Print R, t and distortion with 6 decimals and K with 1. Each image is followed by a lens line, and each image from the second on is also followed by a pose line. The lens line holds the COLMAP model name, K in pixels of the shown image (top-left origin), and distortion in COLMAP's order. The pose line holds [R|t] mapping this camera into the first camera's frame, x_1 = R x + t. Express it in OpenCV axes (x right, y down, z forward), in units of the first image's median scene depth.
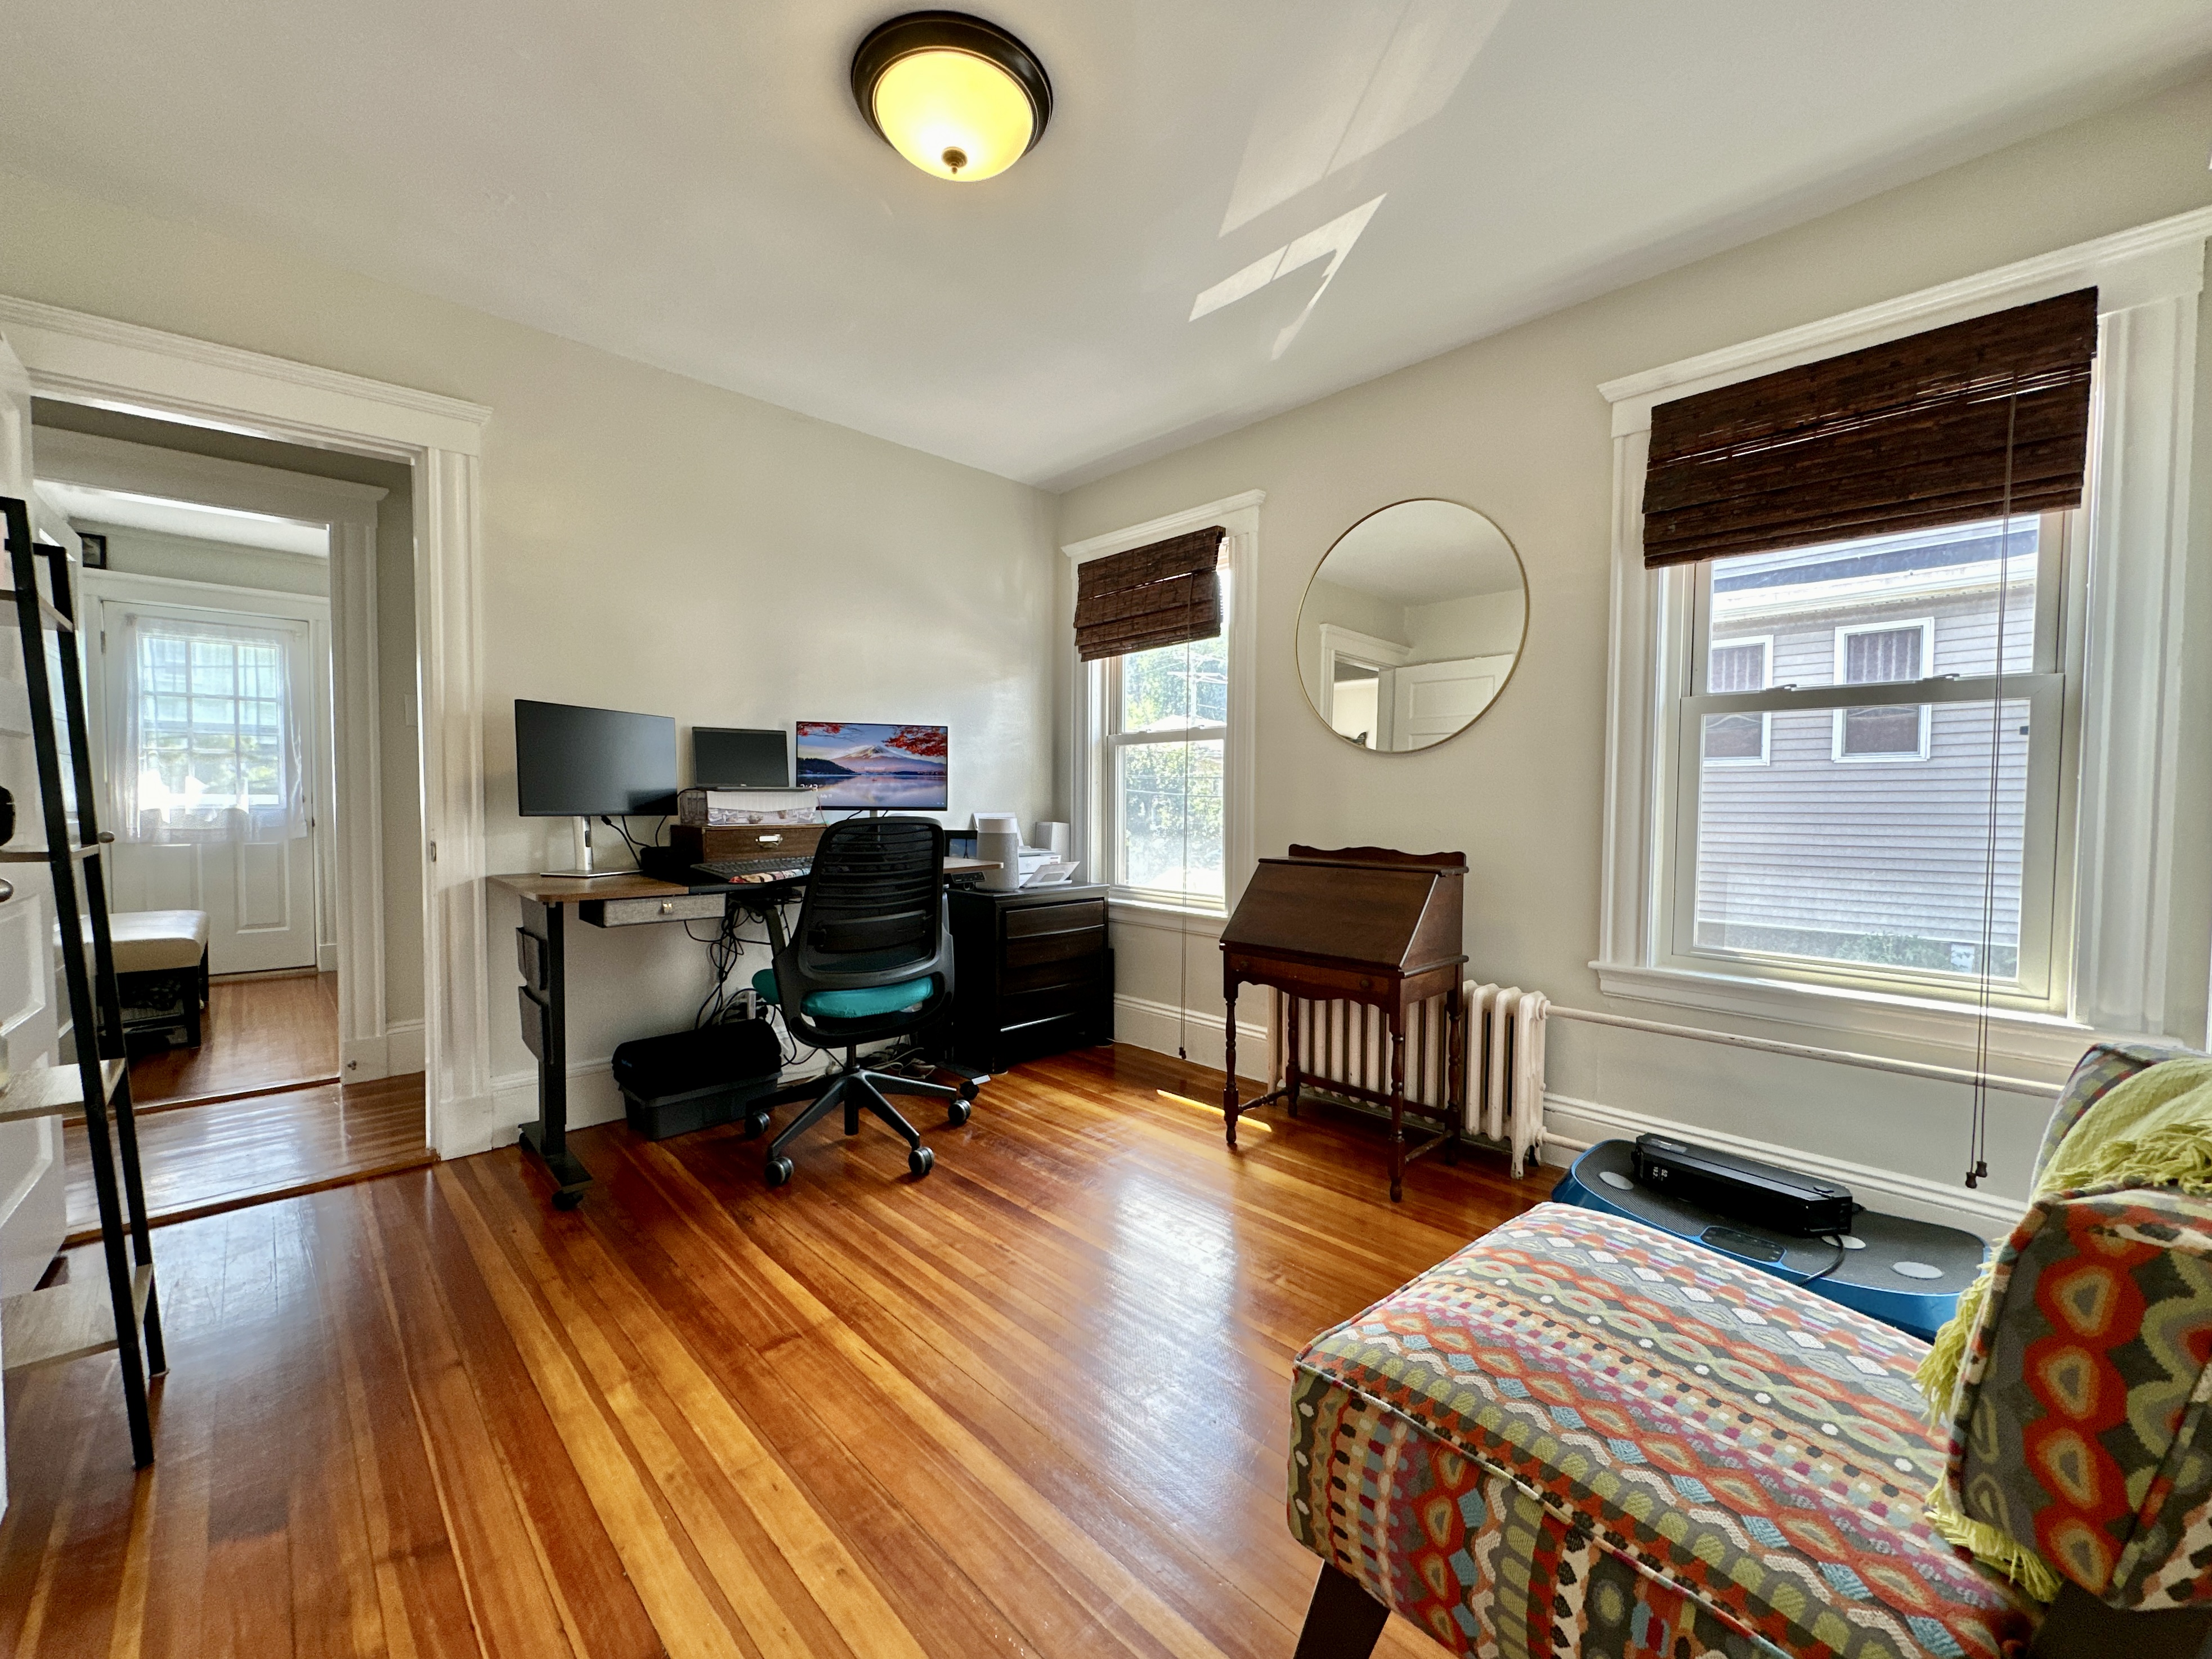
lens RADIAL K [[899.6, 0, 1106.0], [0, 899.6, 829.5], [0, 0, 1]] dist [-0.001463, -0.000789]
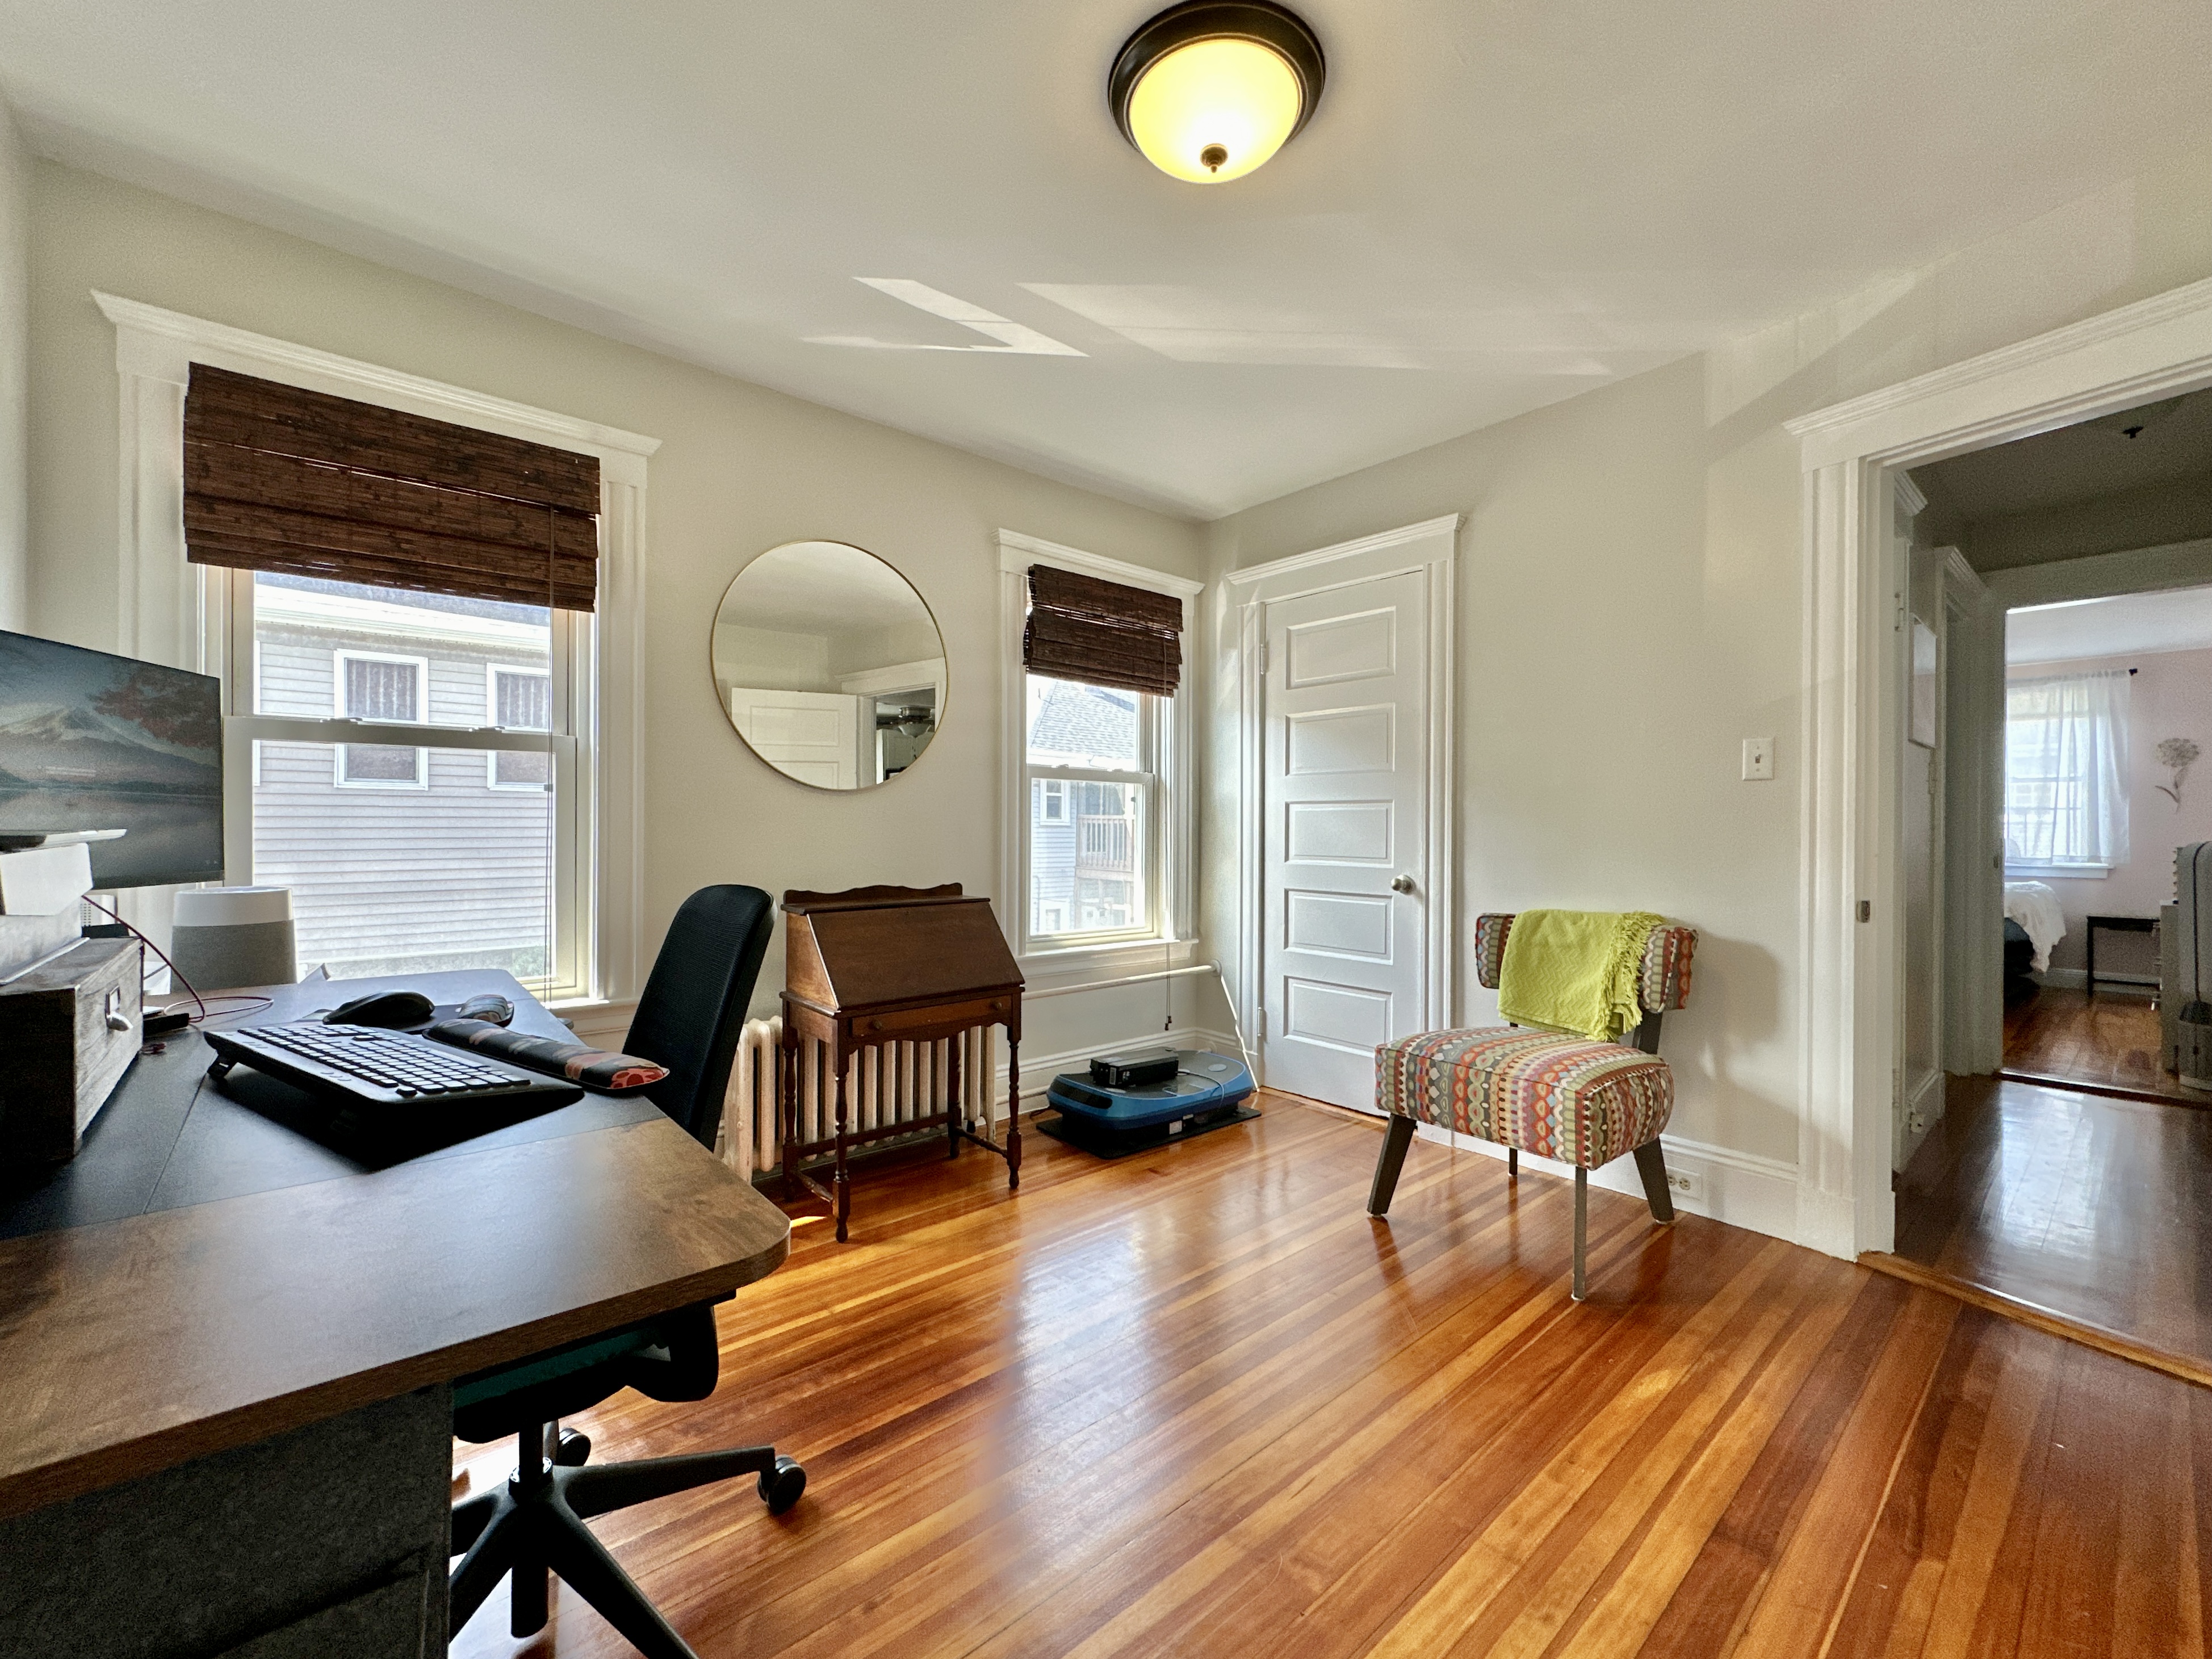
lens RADIAL K [[906.2, 0, 1106.0], [0, 906.2, 829.5], [0, 0, 1]] dist [-0.009913, -0.000194]
pose [[0.049336, -0.007433, 0.998755, -0.727977], [0.032391, 0.999458, 0.005838, -0.041543], [-0.998257, 0.032063, 0.049550, 0.717016]]
